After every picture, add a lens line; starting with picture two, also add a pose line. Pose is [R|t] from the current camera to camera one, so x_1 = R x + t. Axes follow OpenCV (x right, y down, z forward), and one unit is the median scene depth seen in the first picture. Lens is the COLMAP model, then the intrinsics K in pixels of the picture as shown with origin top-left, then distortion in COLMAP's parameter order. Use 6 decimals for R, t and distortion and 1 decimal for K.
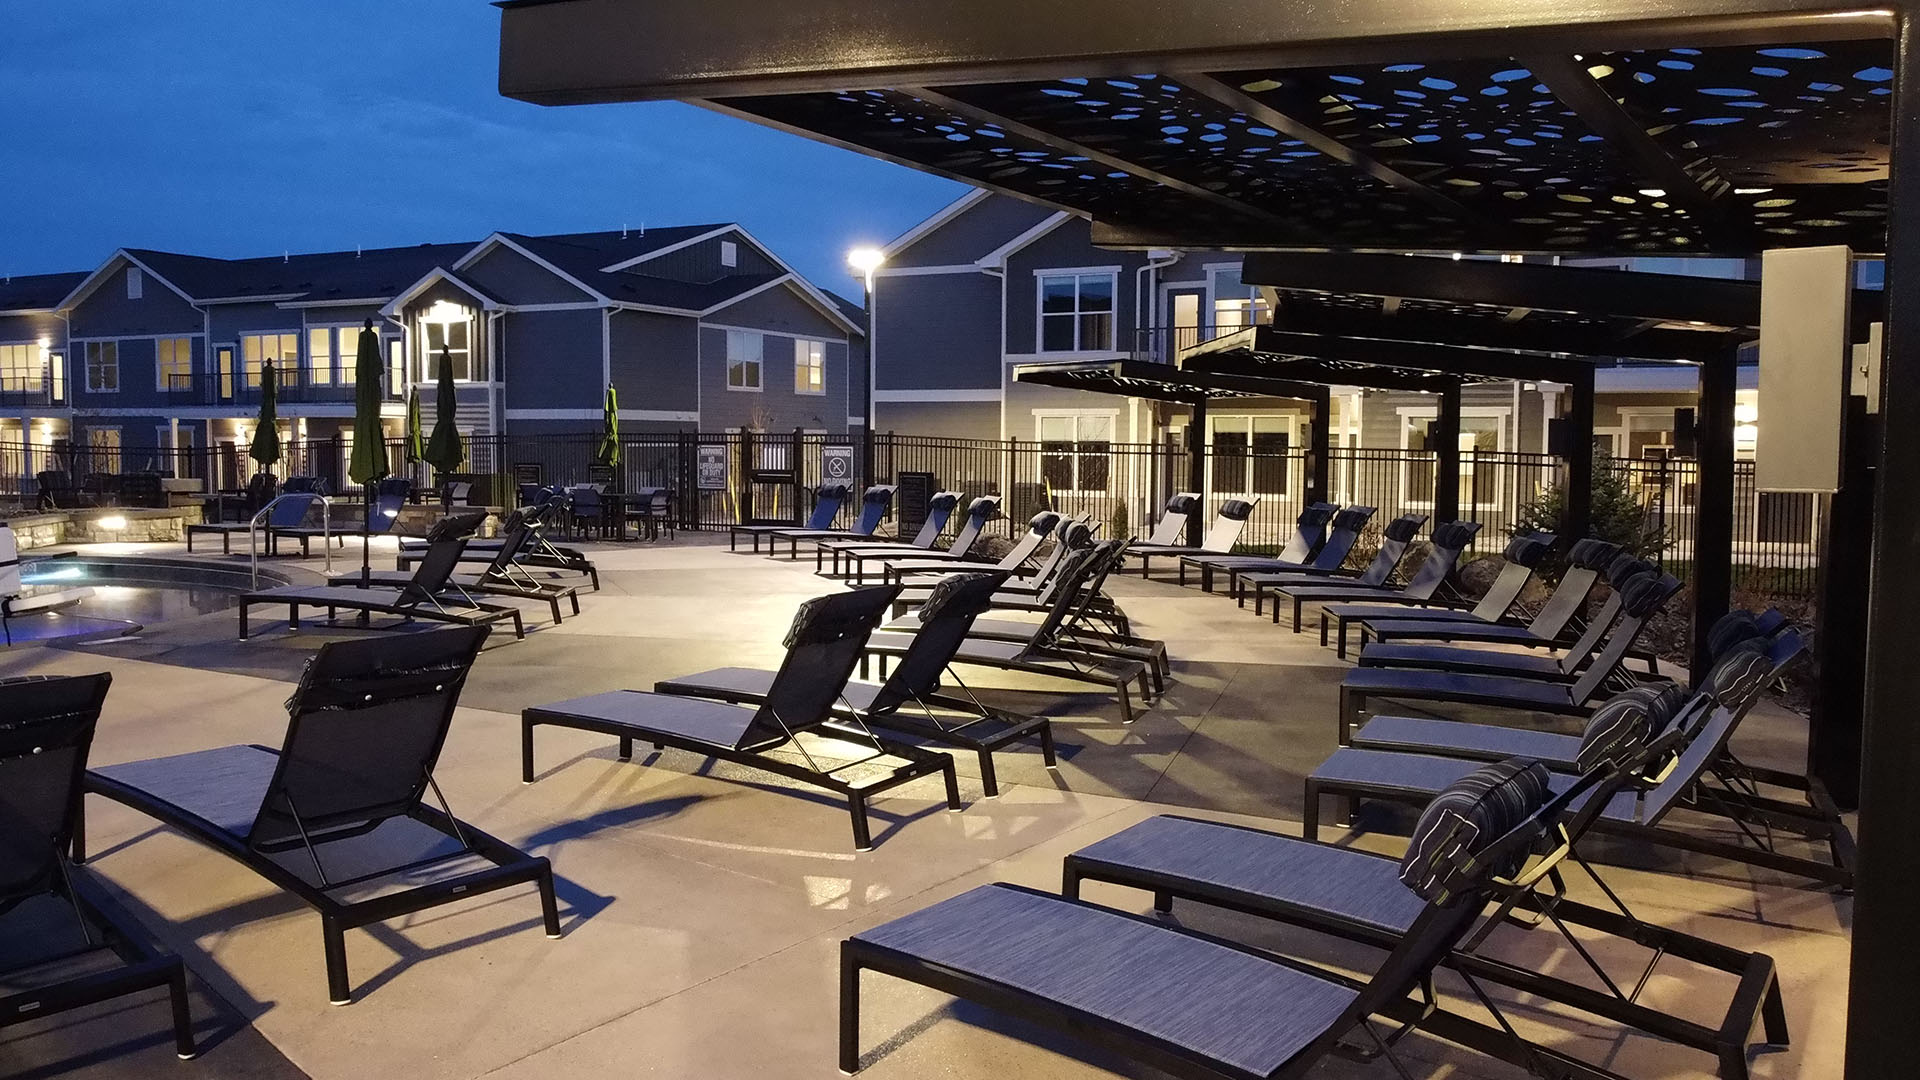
lens RADIAL K [[1450.2, 0, 955.0], [0, 1450.2, 540.3], [0, 0, 1]] dist [-0.016002, 0.004984]
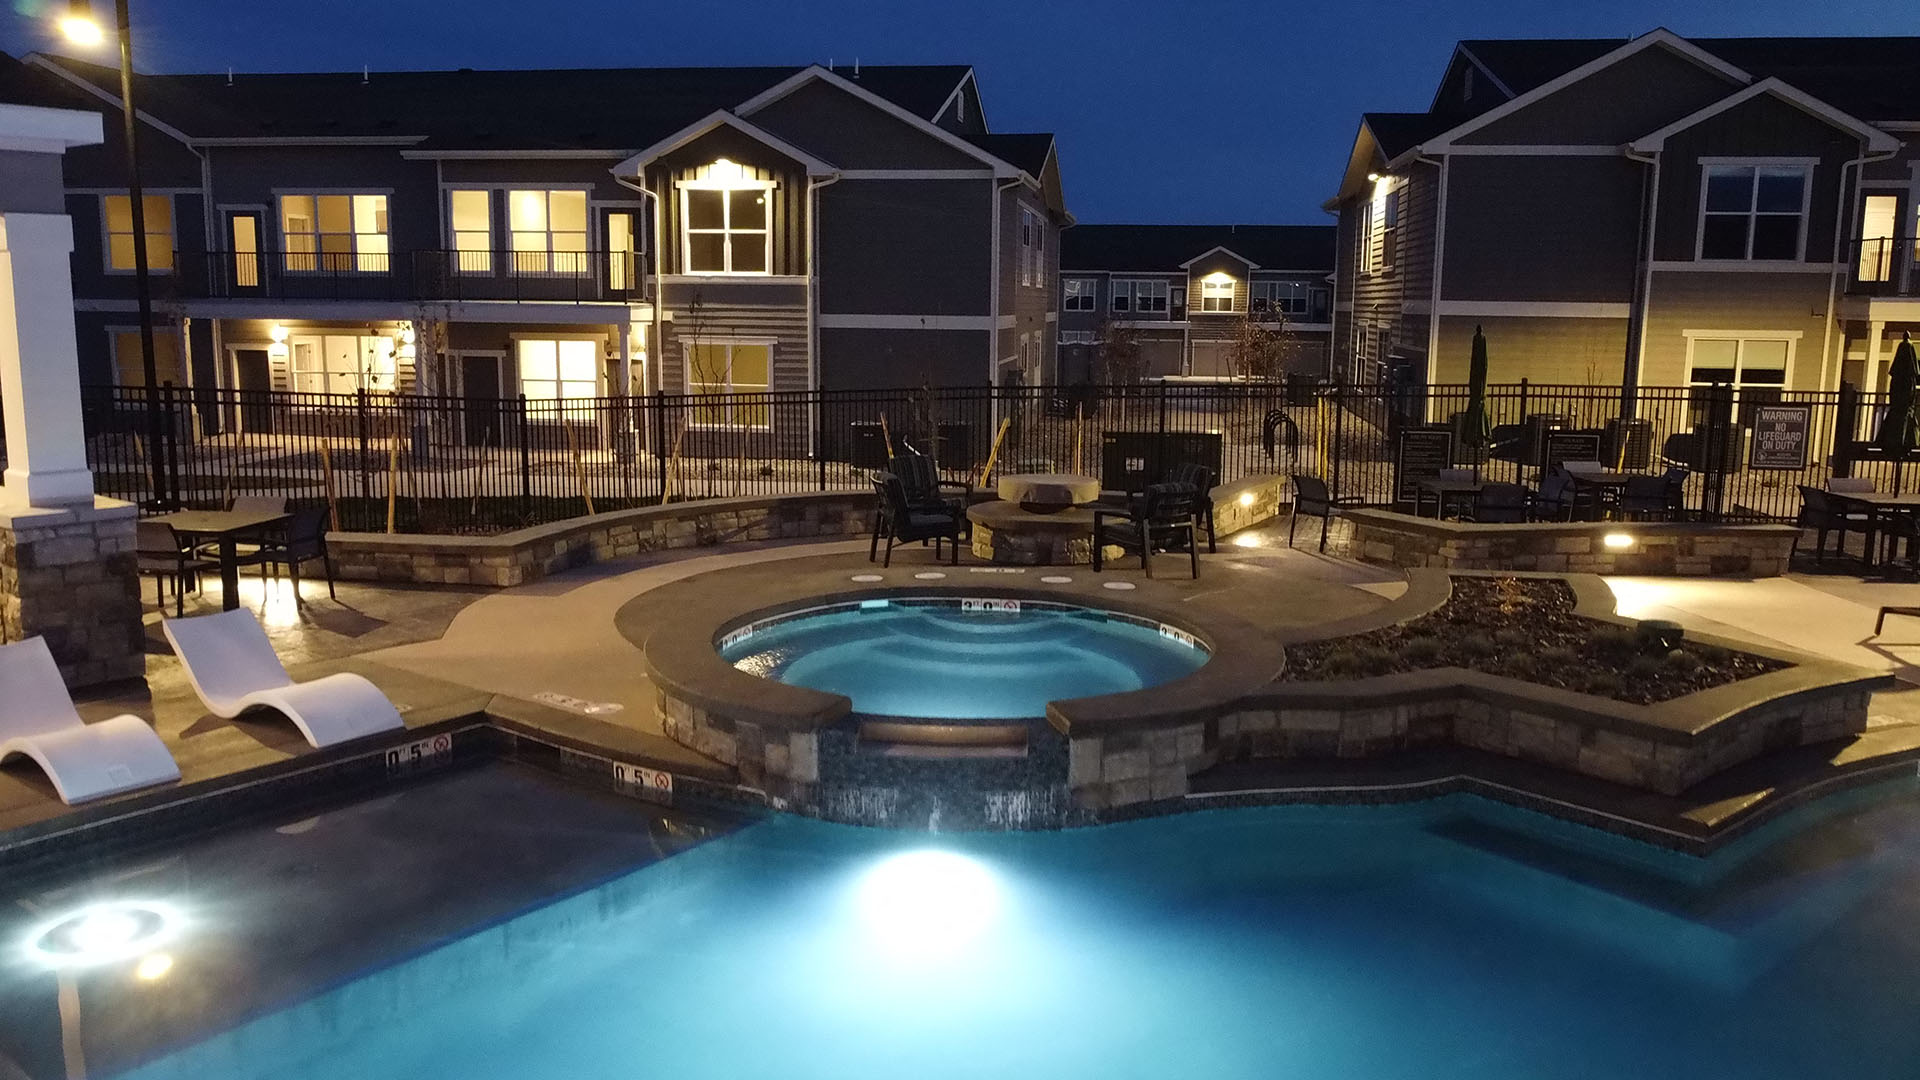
lens RADIAL K [[1450.2, 0, 960.4], [0, 1450.2, 537.7], [0, 0, 1]] dist [-0.016002, 0.004984]
pose [[0.946109, -0.048808, 0.320149, -0.471628], [0.018121, 0.995007, 0.098142, -0.047708], [-0.323341, -0.087051, 0.942270, 0.274450]]
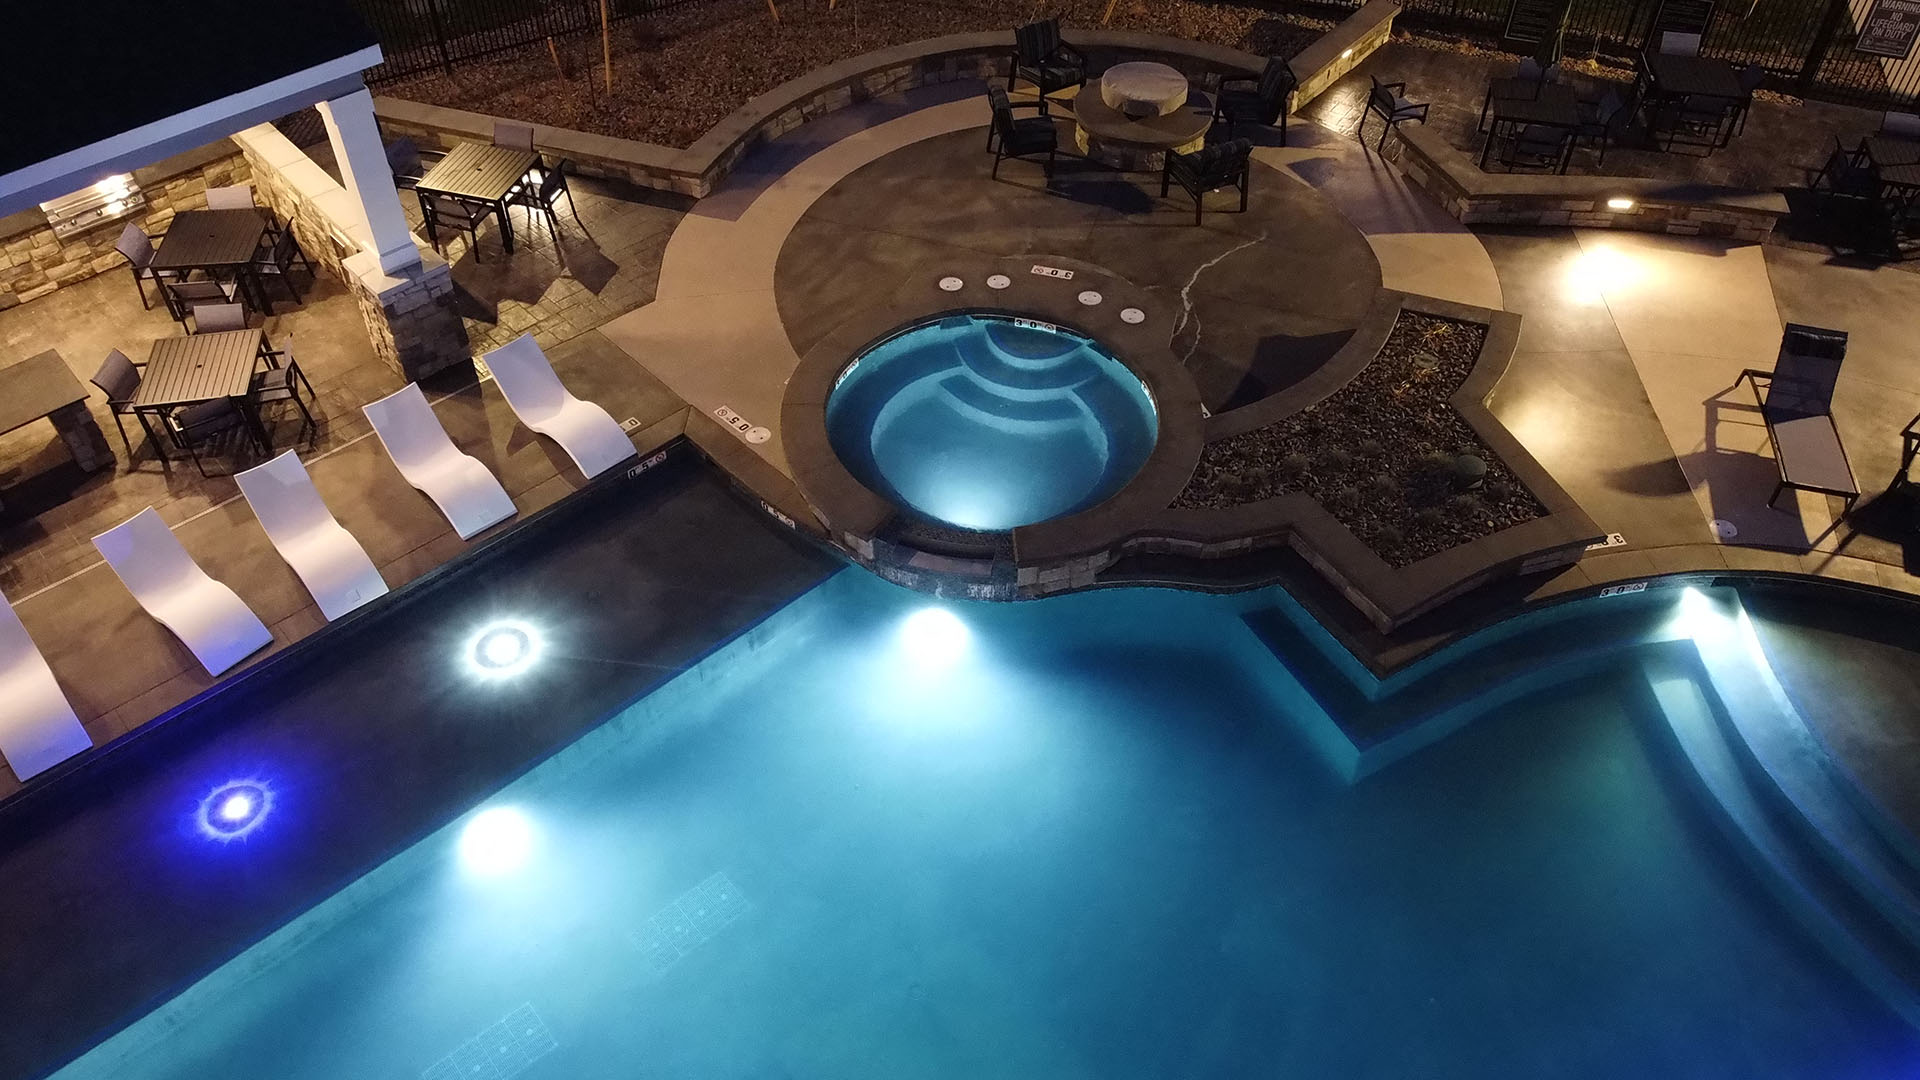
lens RADIAL K [[1450.2, 0, 955.7], [0, 1450.2, 535.5], [0, 0, 1]] dist [-0.016002, 0.004984]
pose [[0.988476, -0.111676, 0.102196, -0.445584], [0.016389, 0.750080, 0.661144, -0.207312], [-0.150489, -0.651850, 0.743267, 0.219982]]
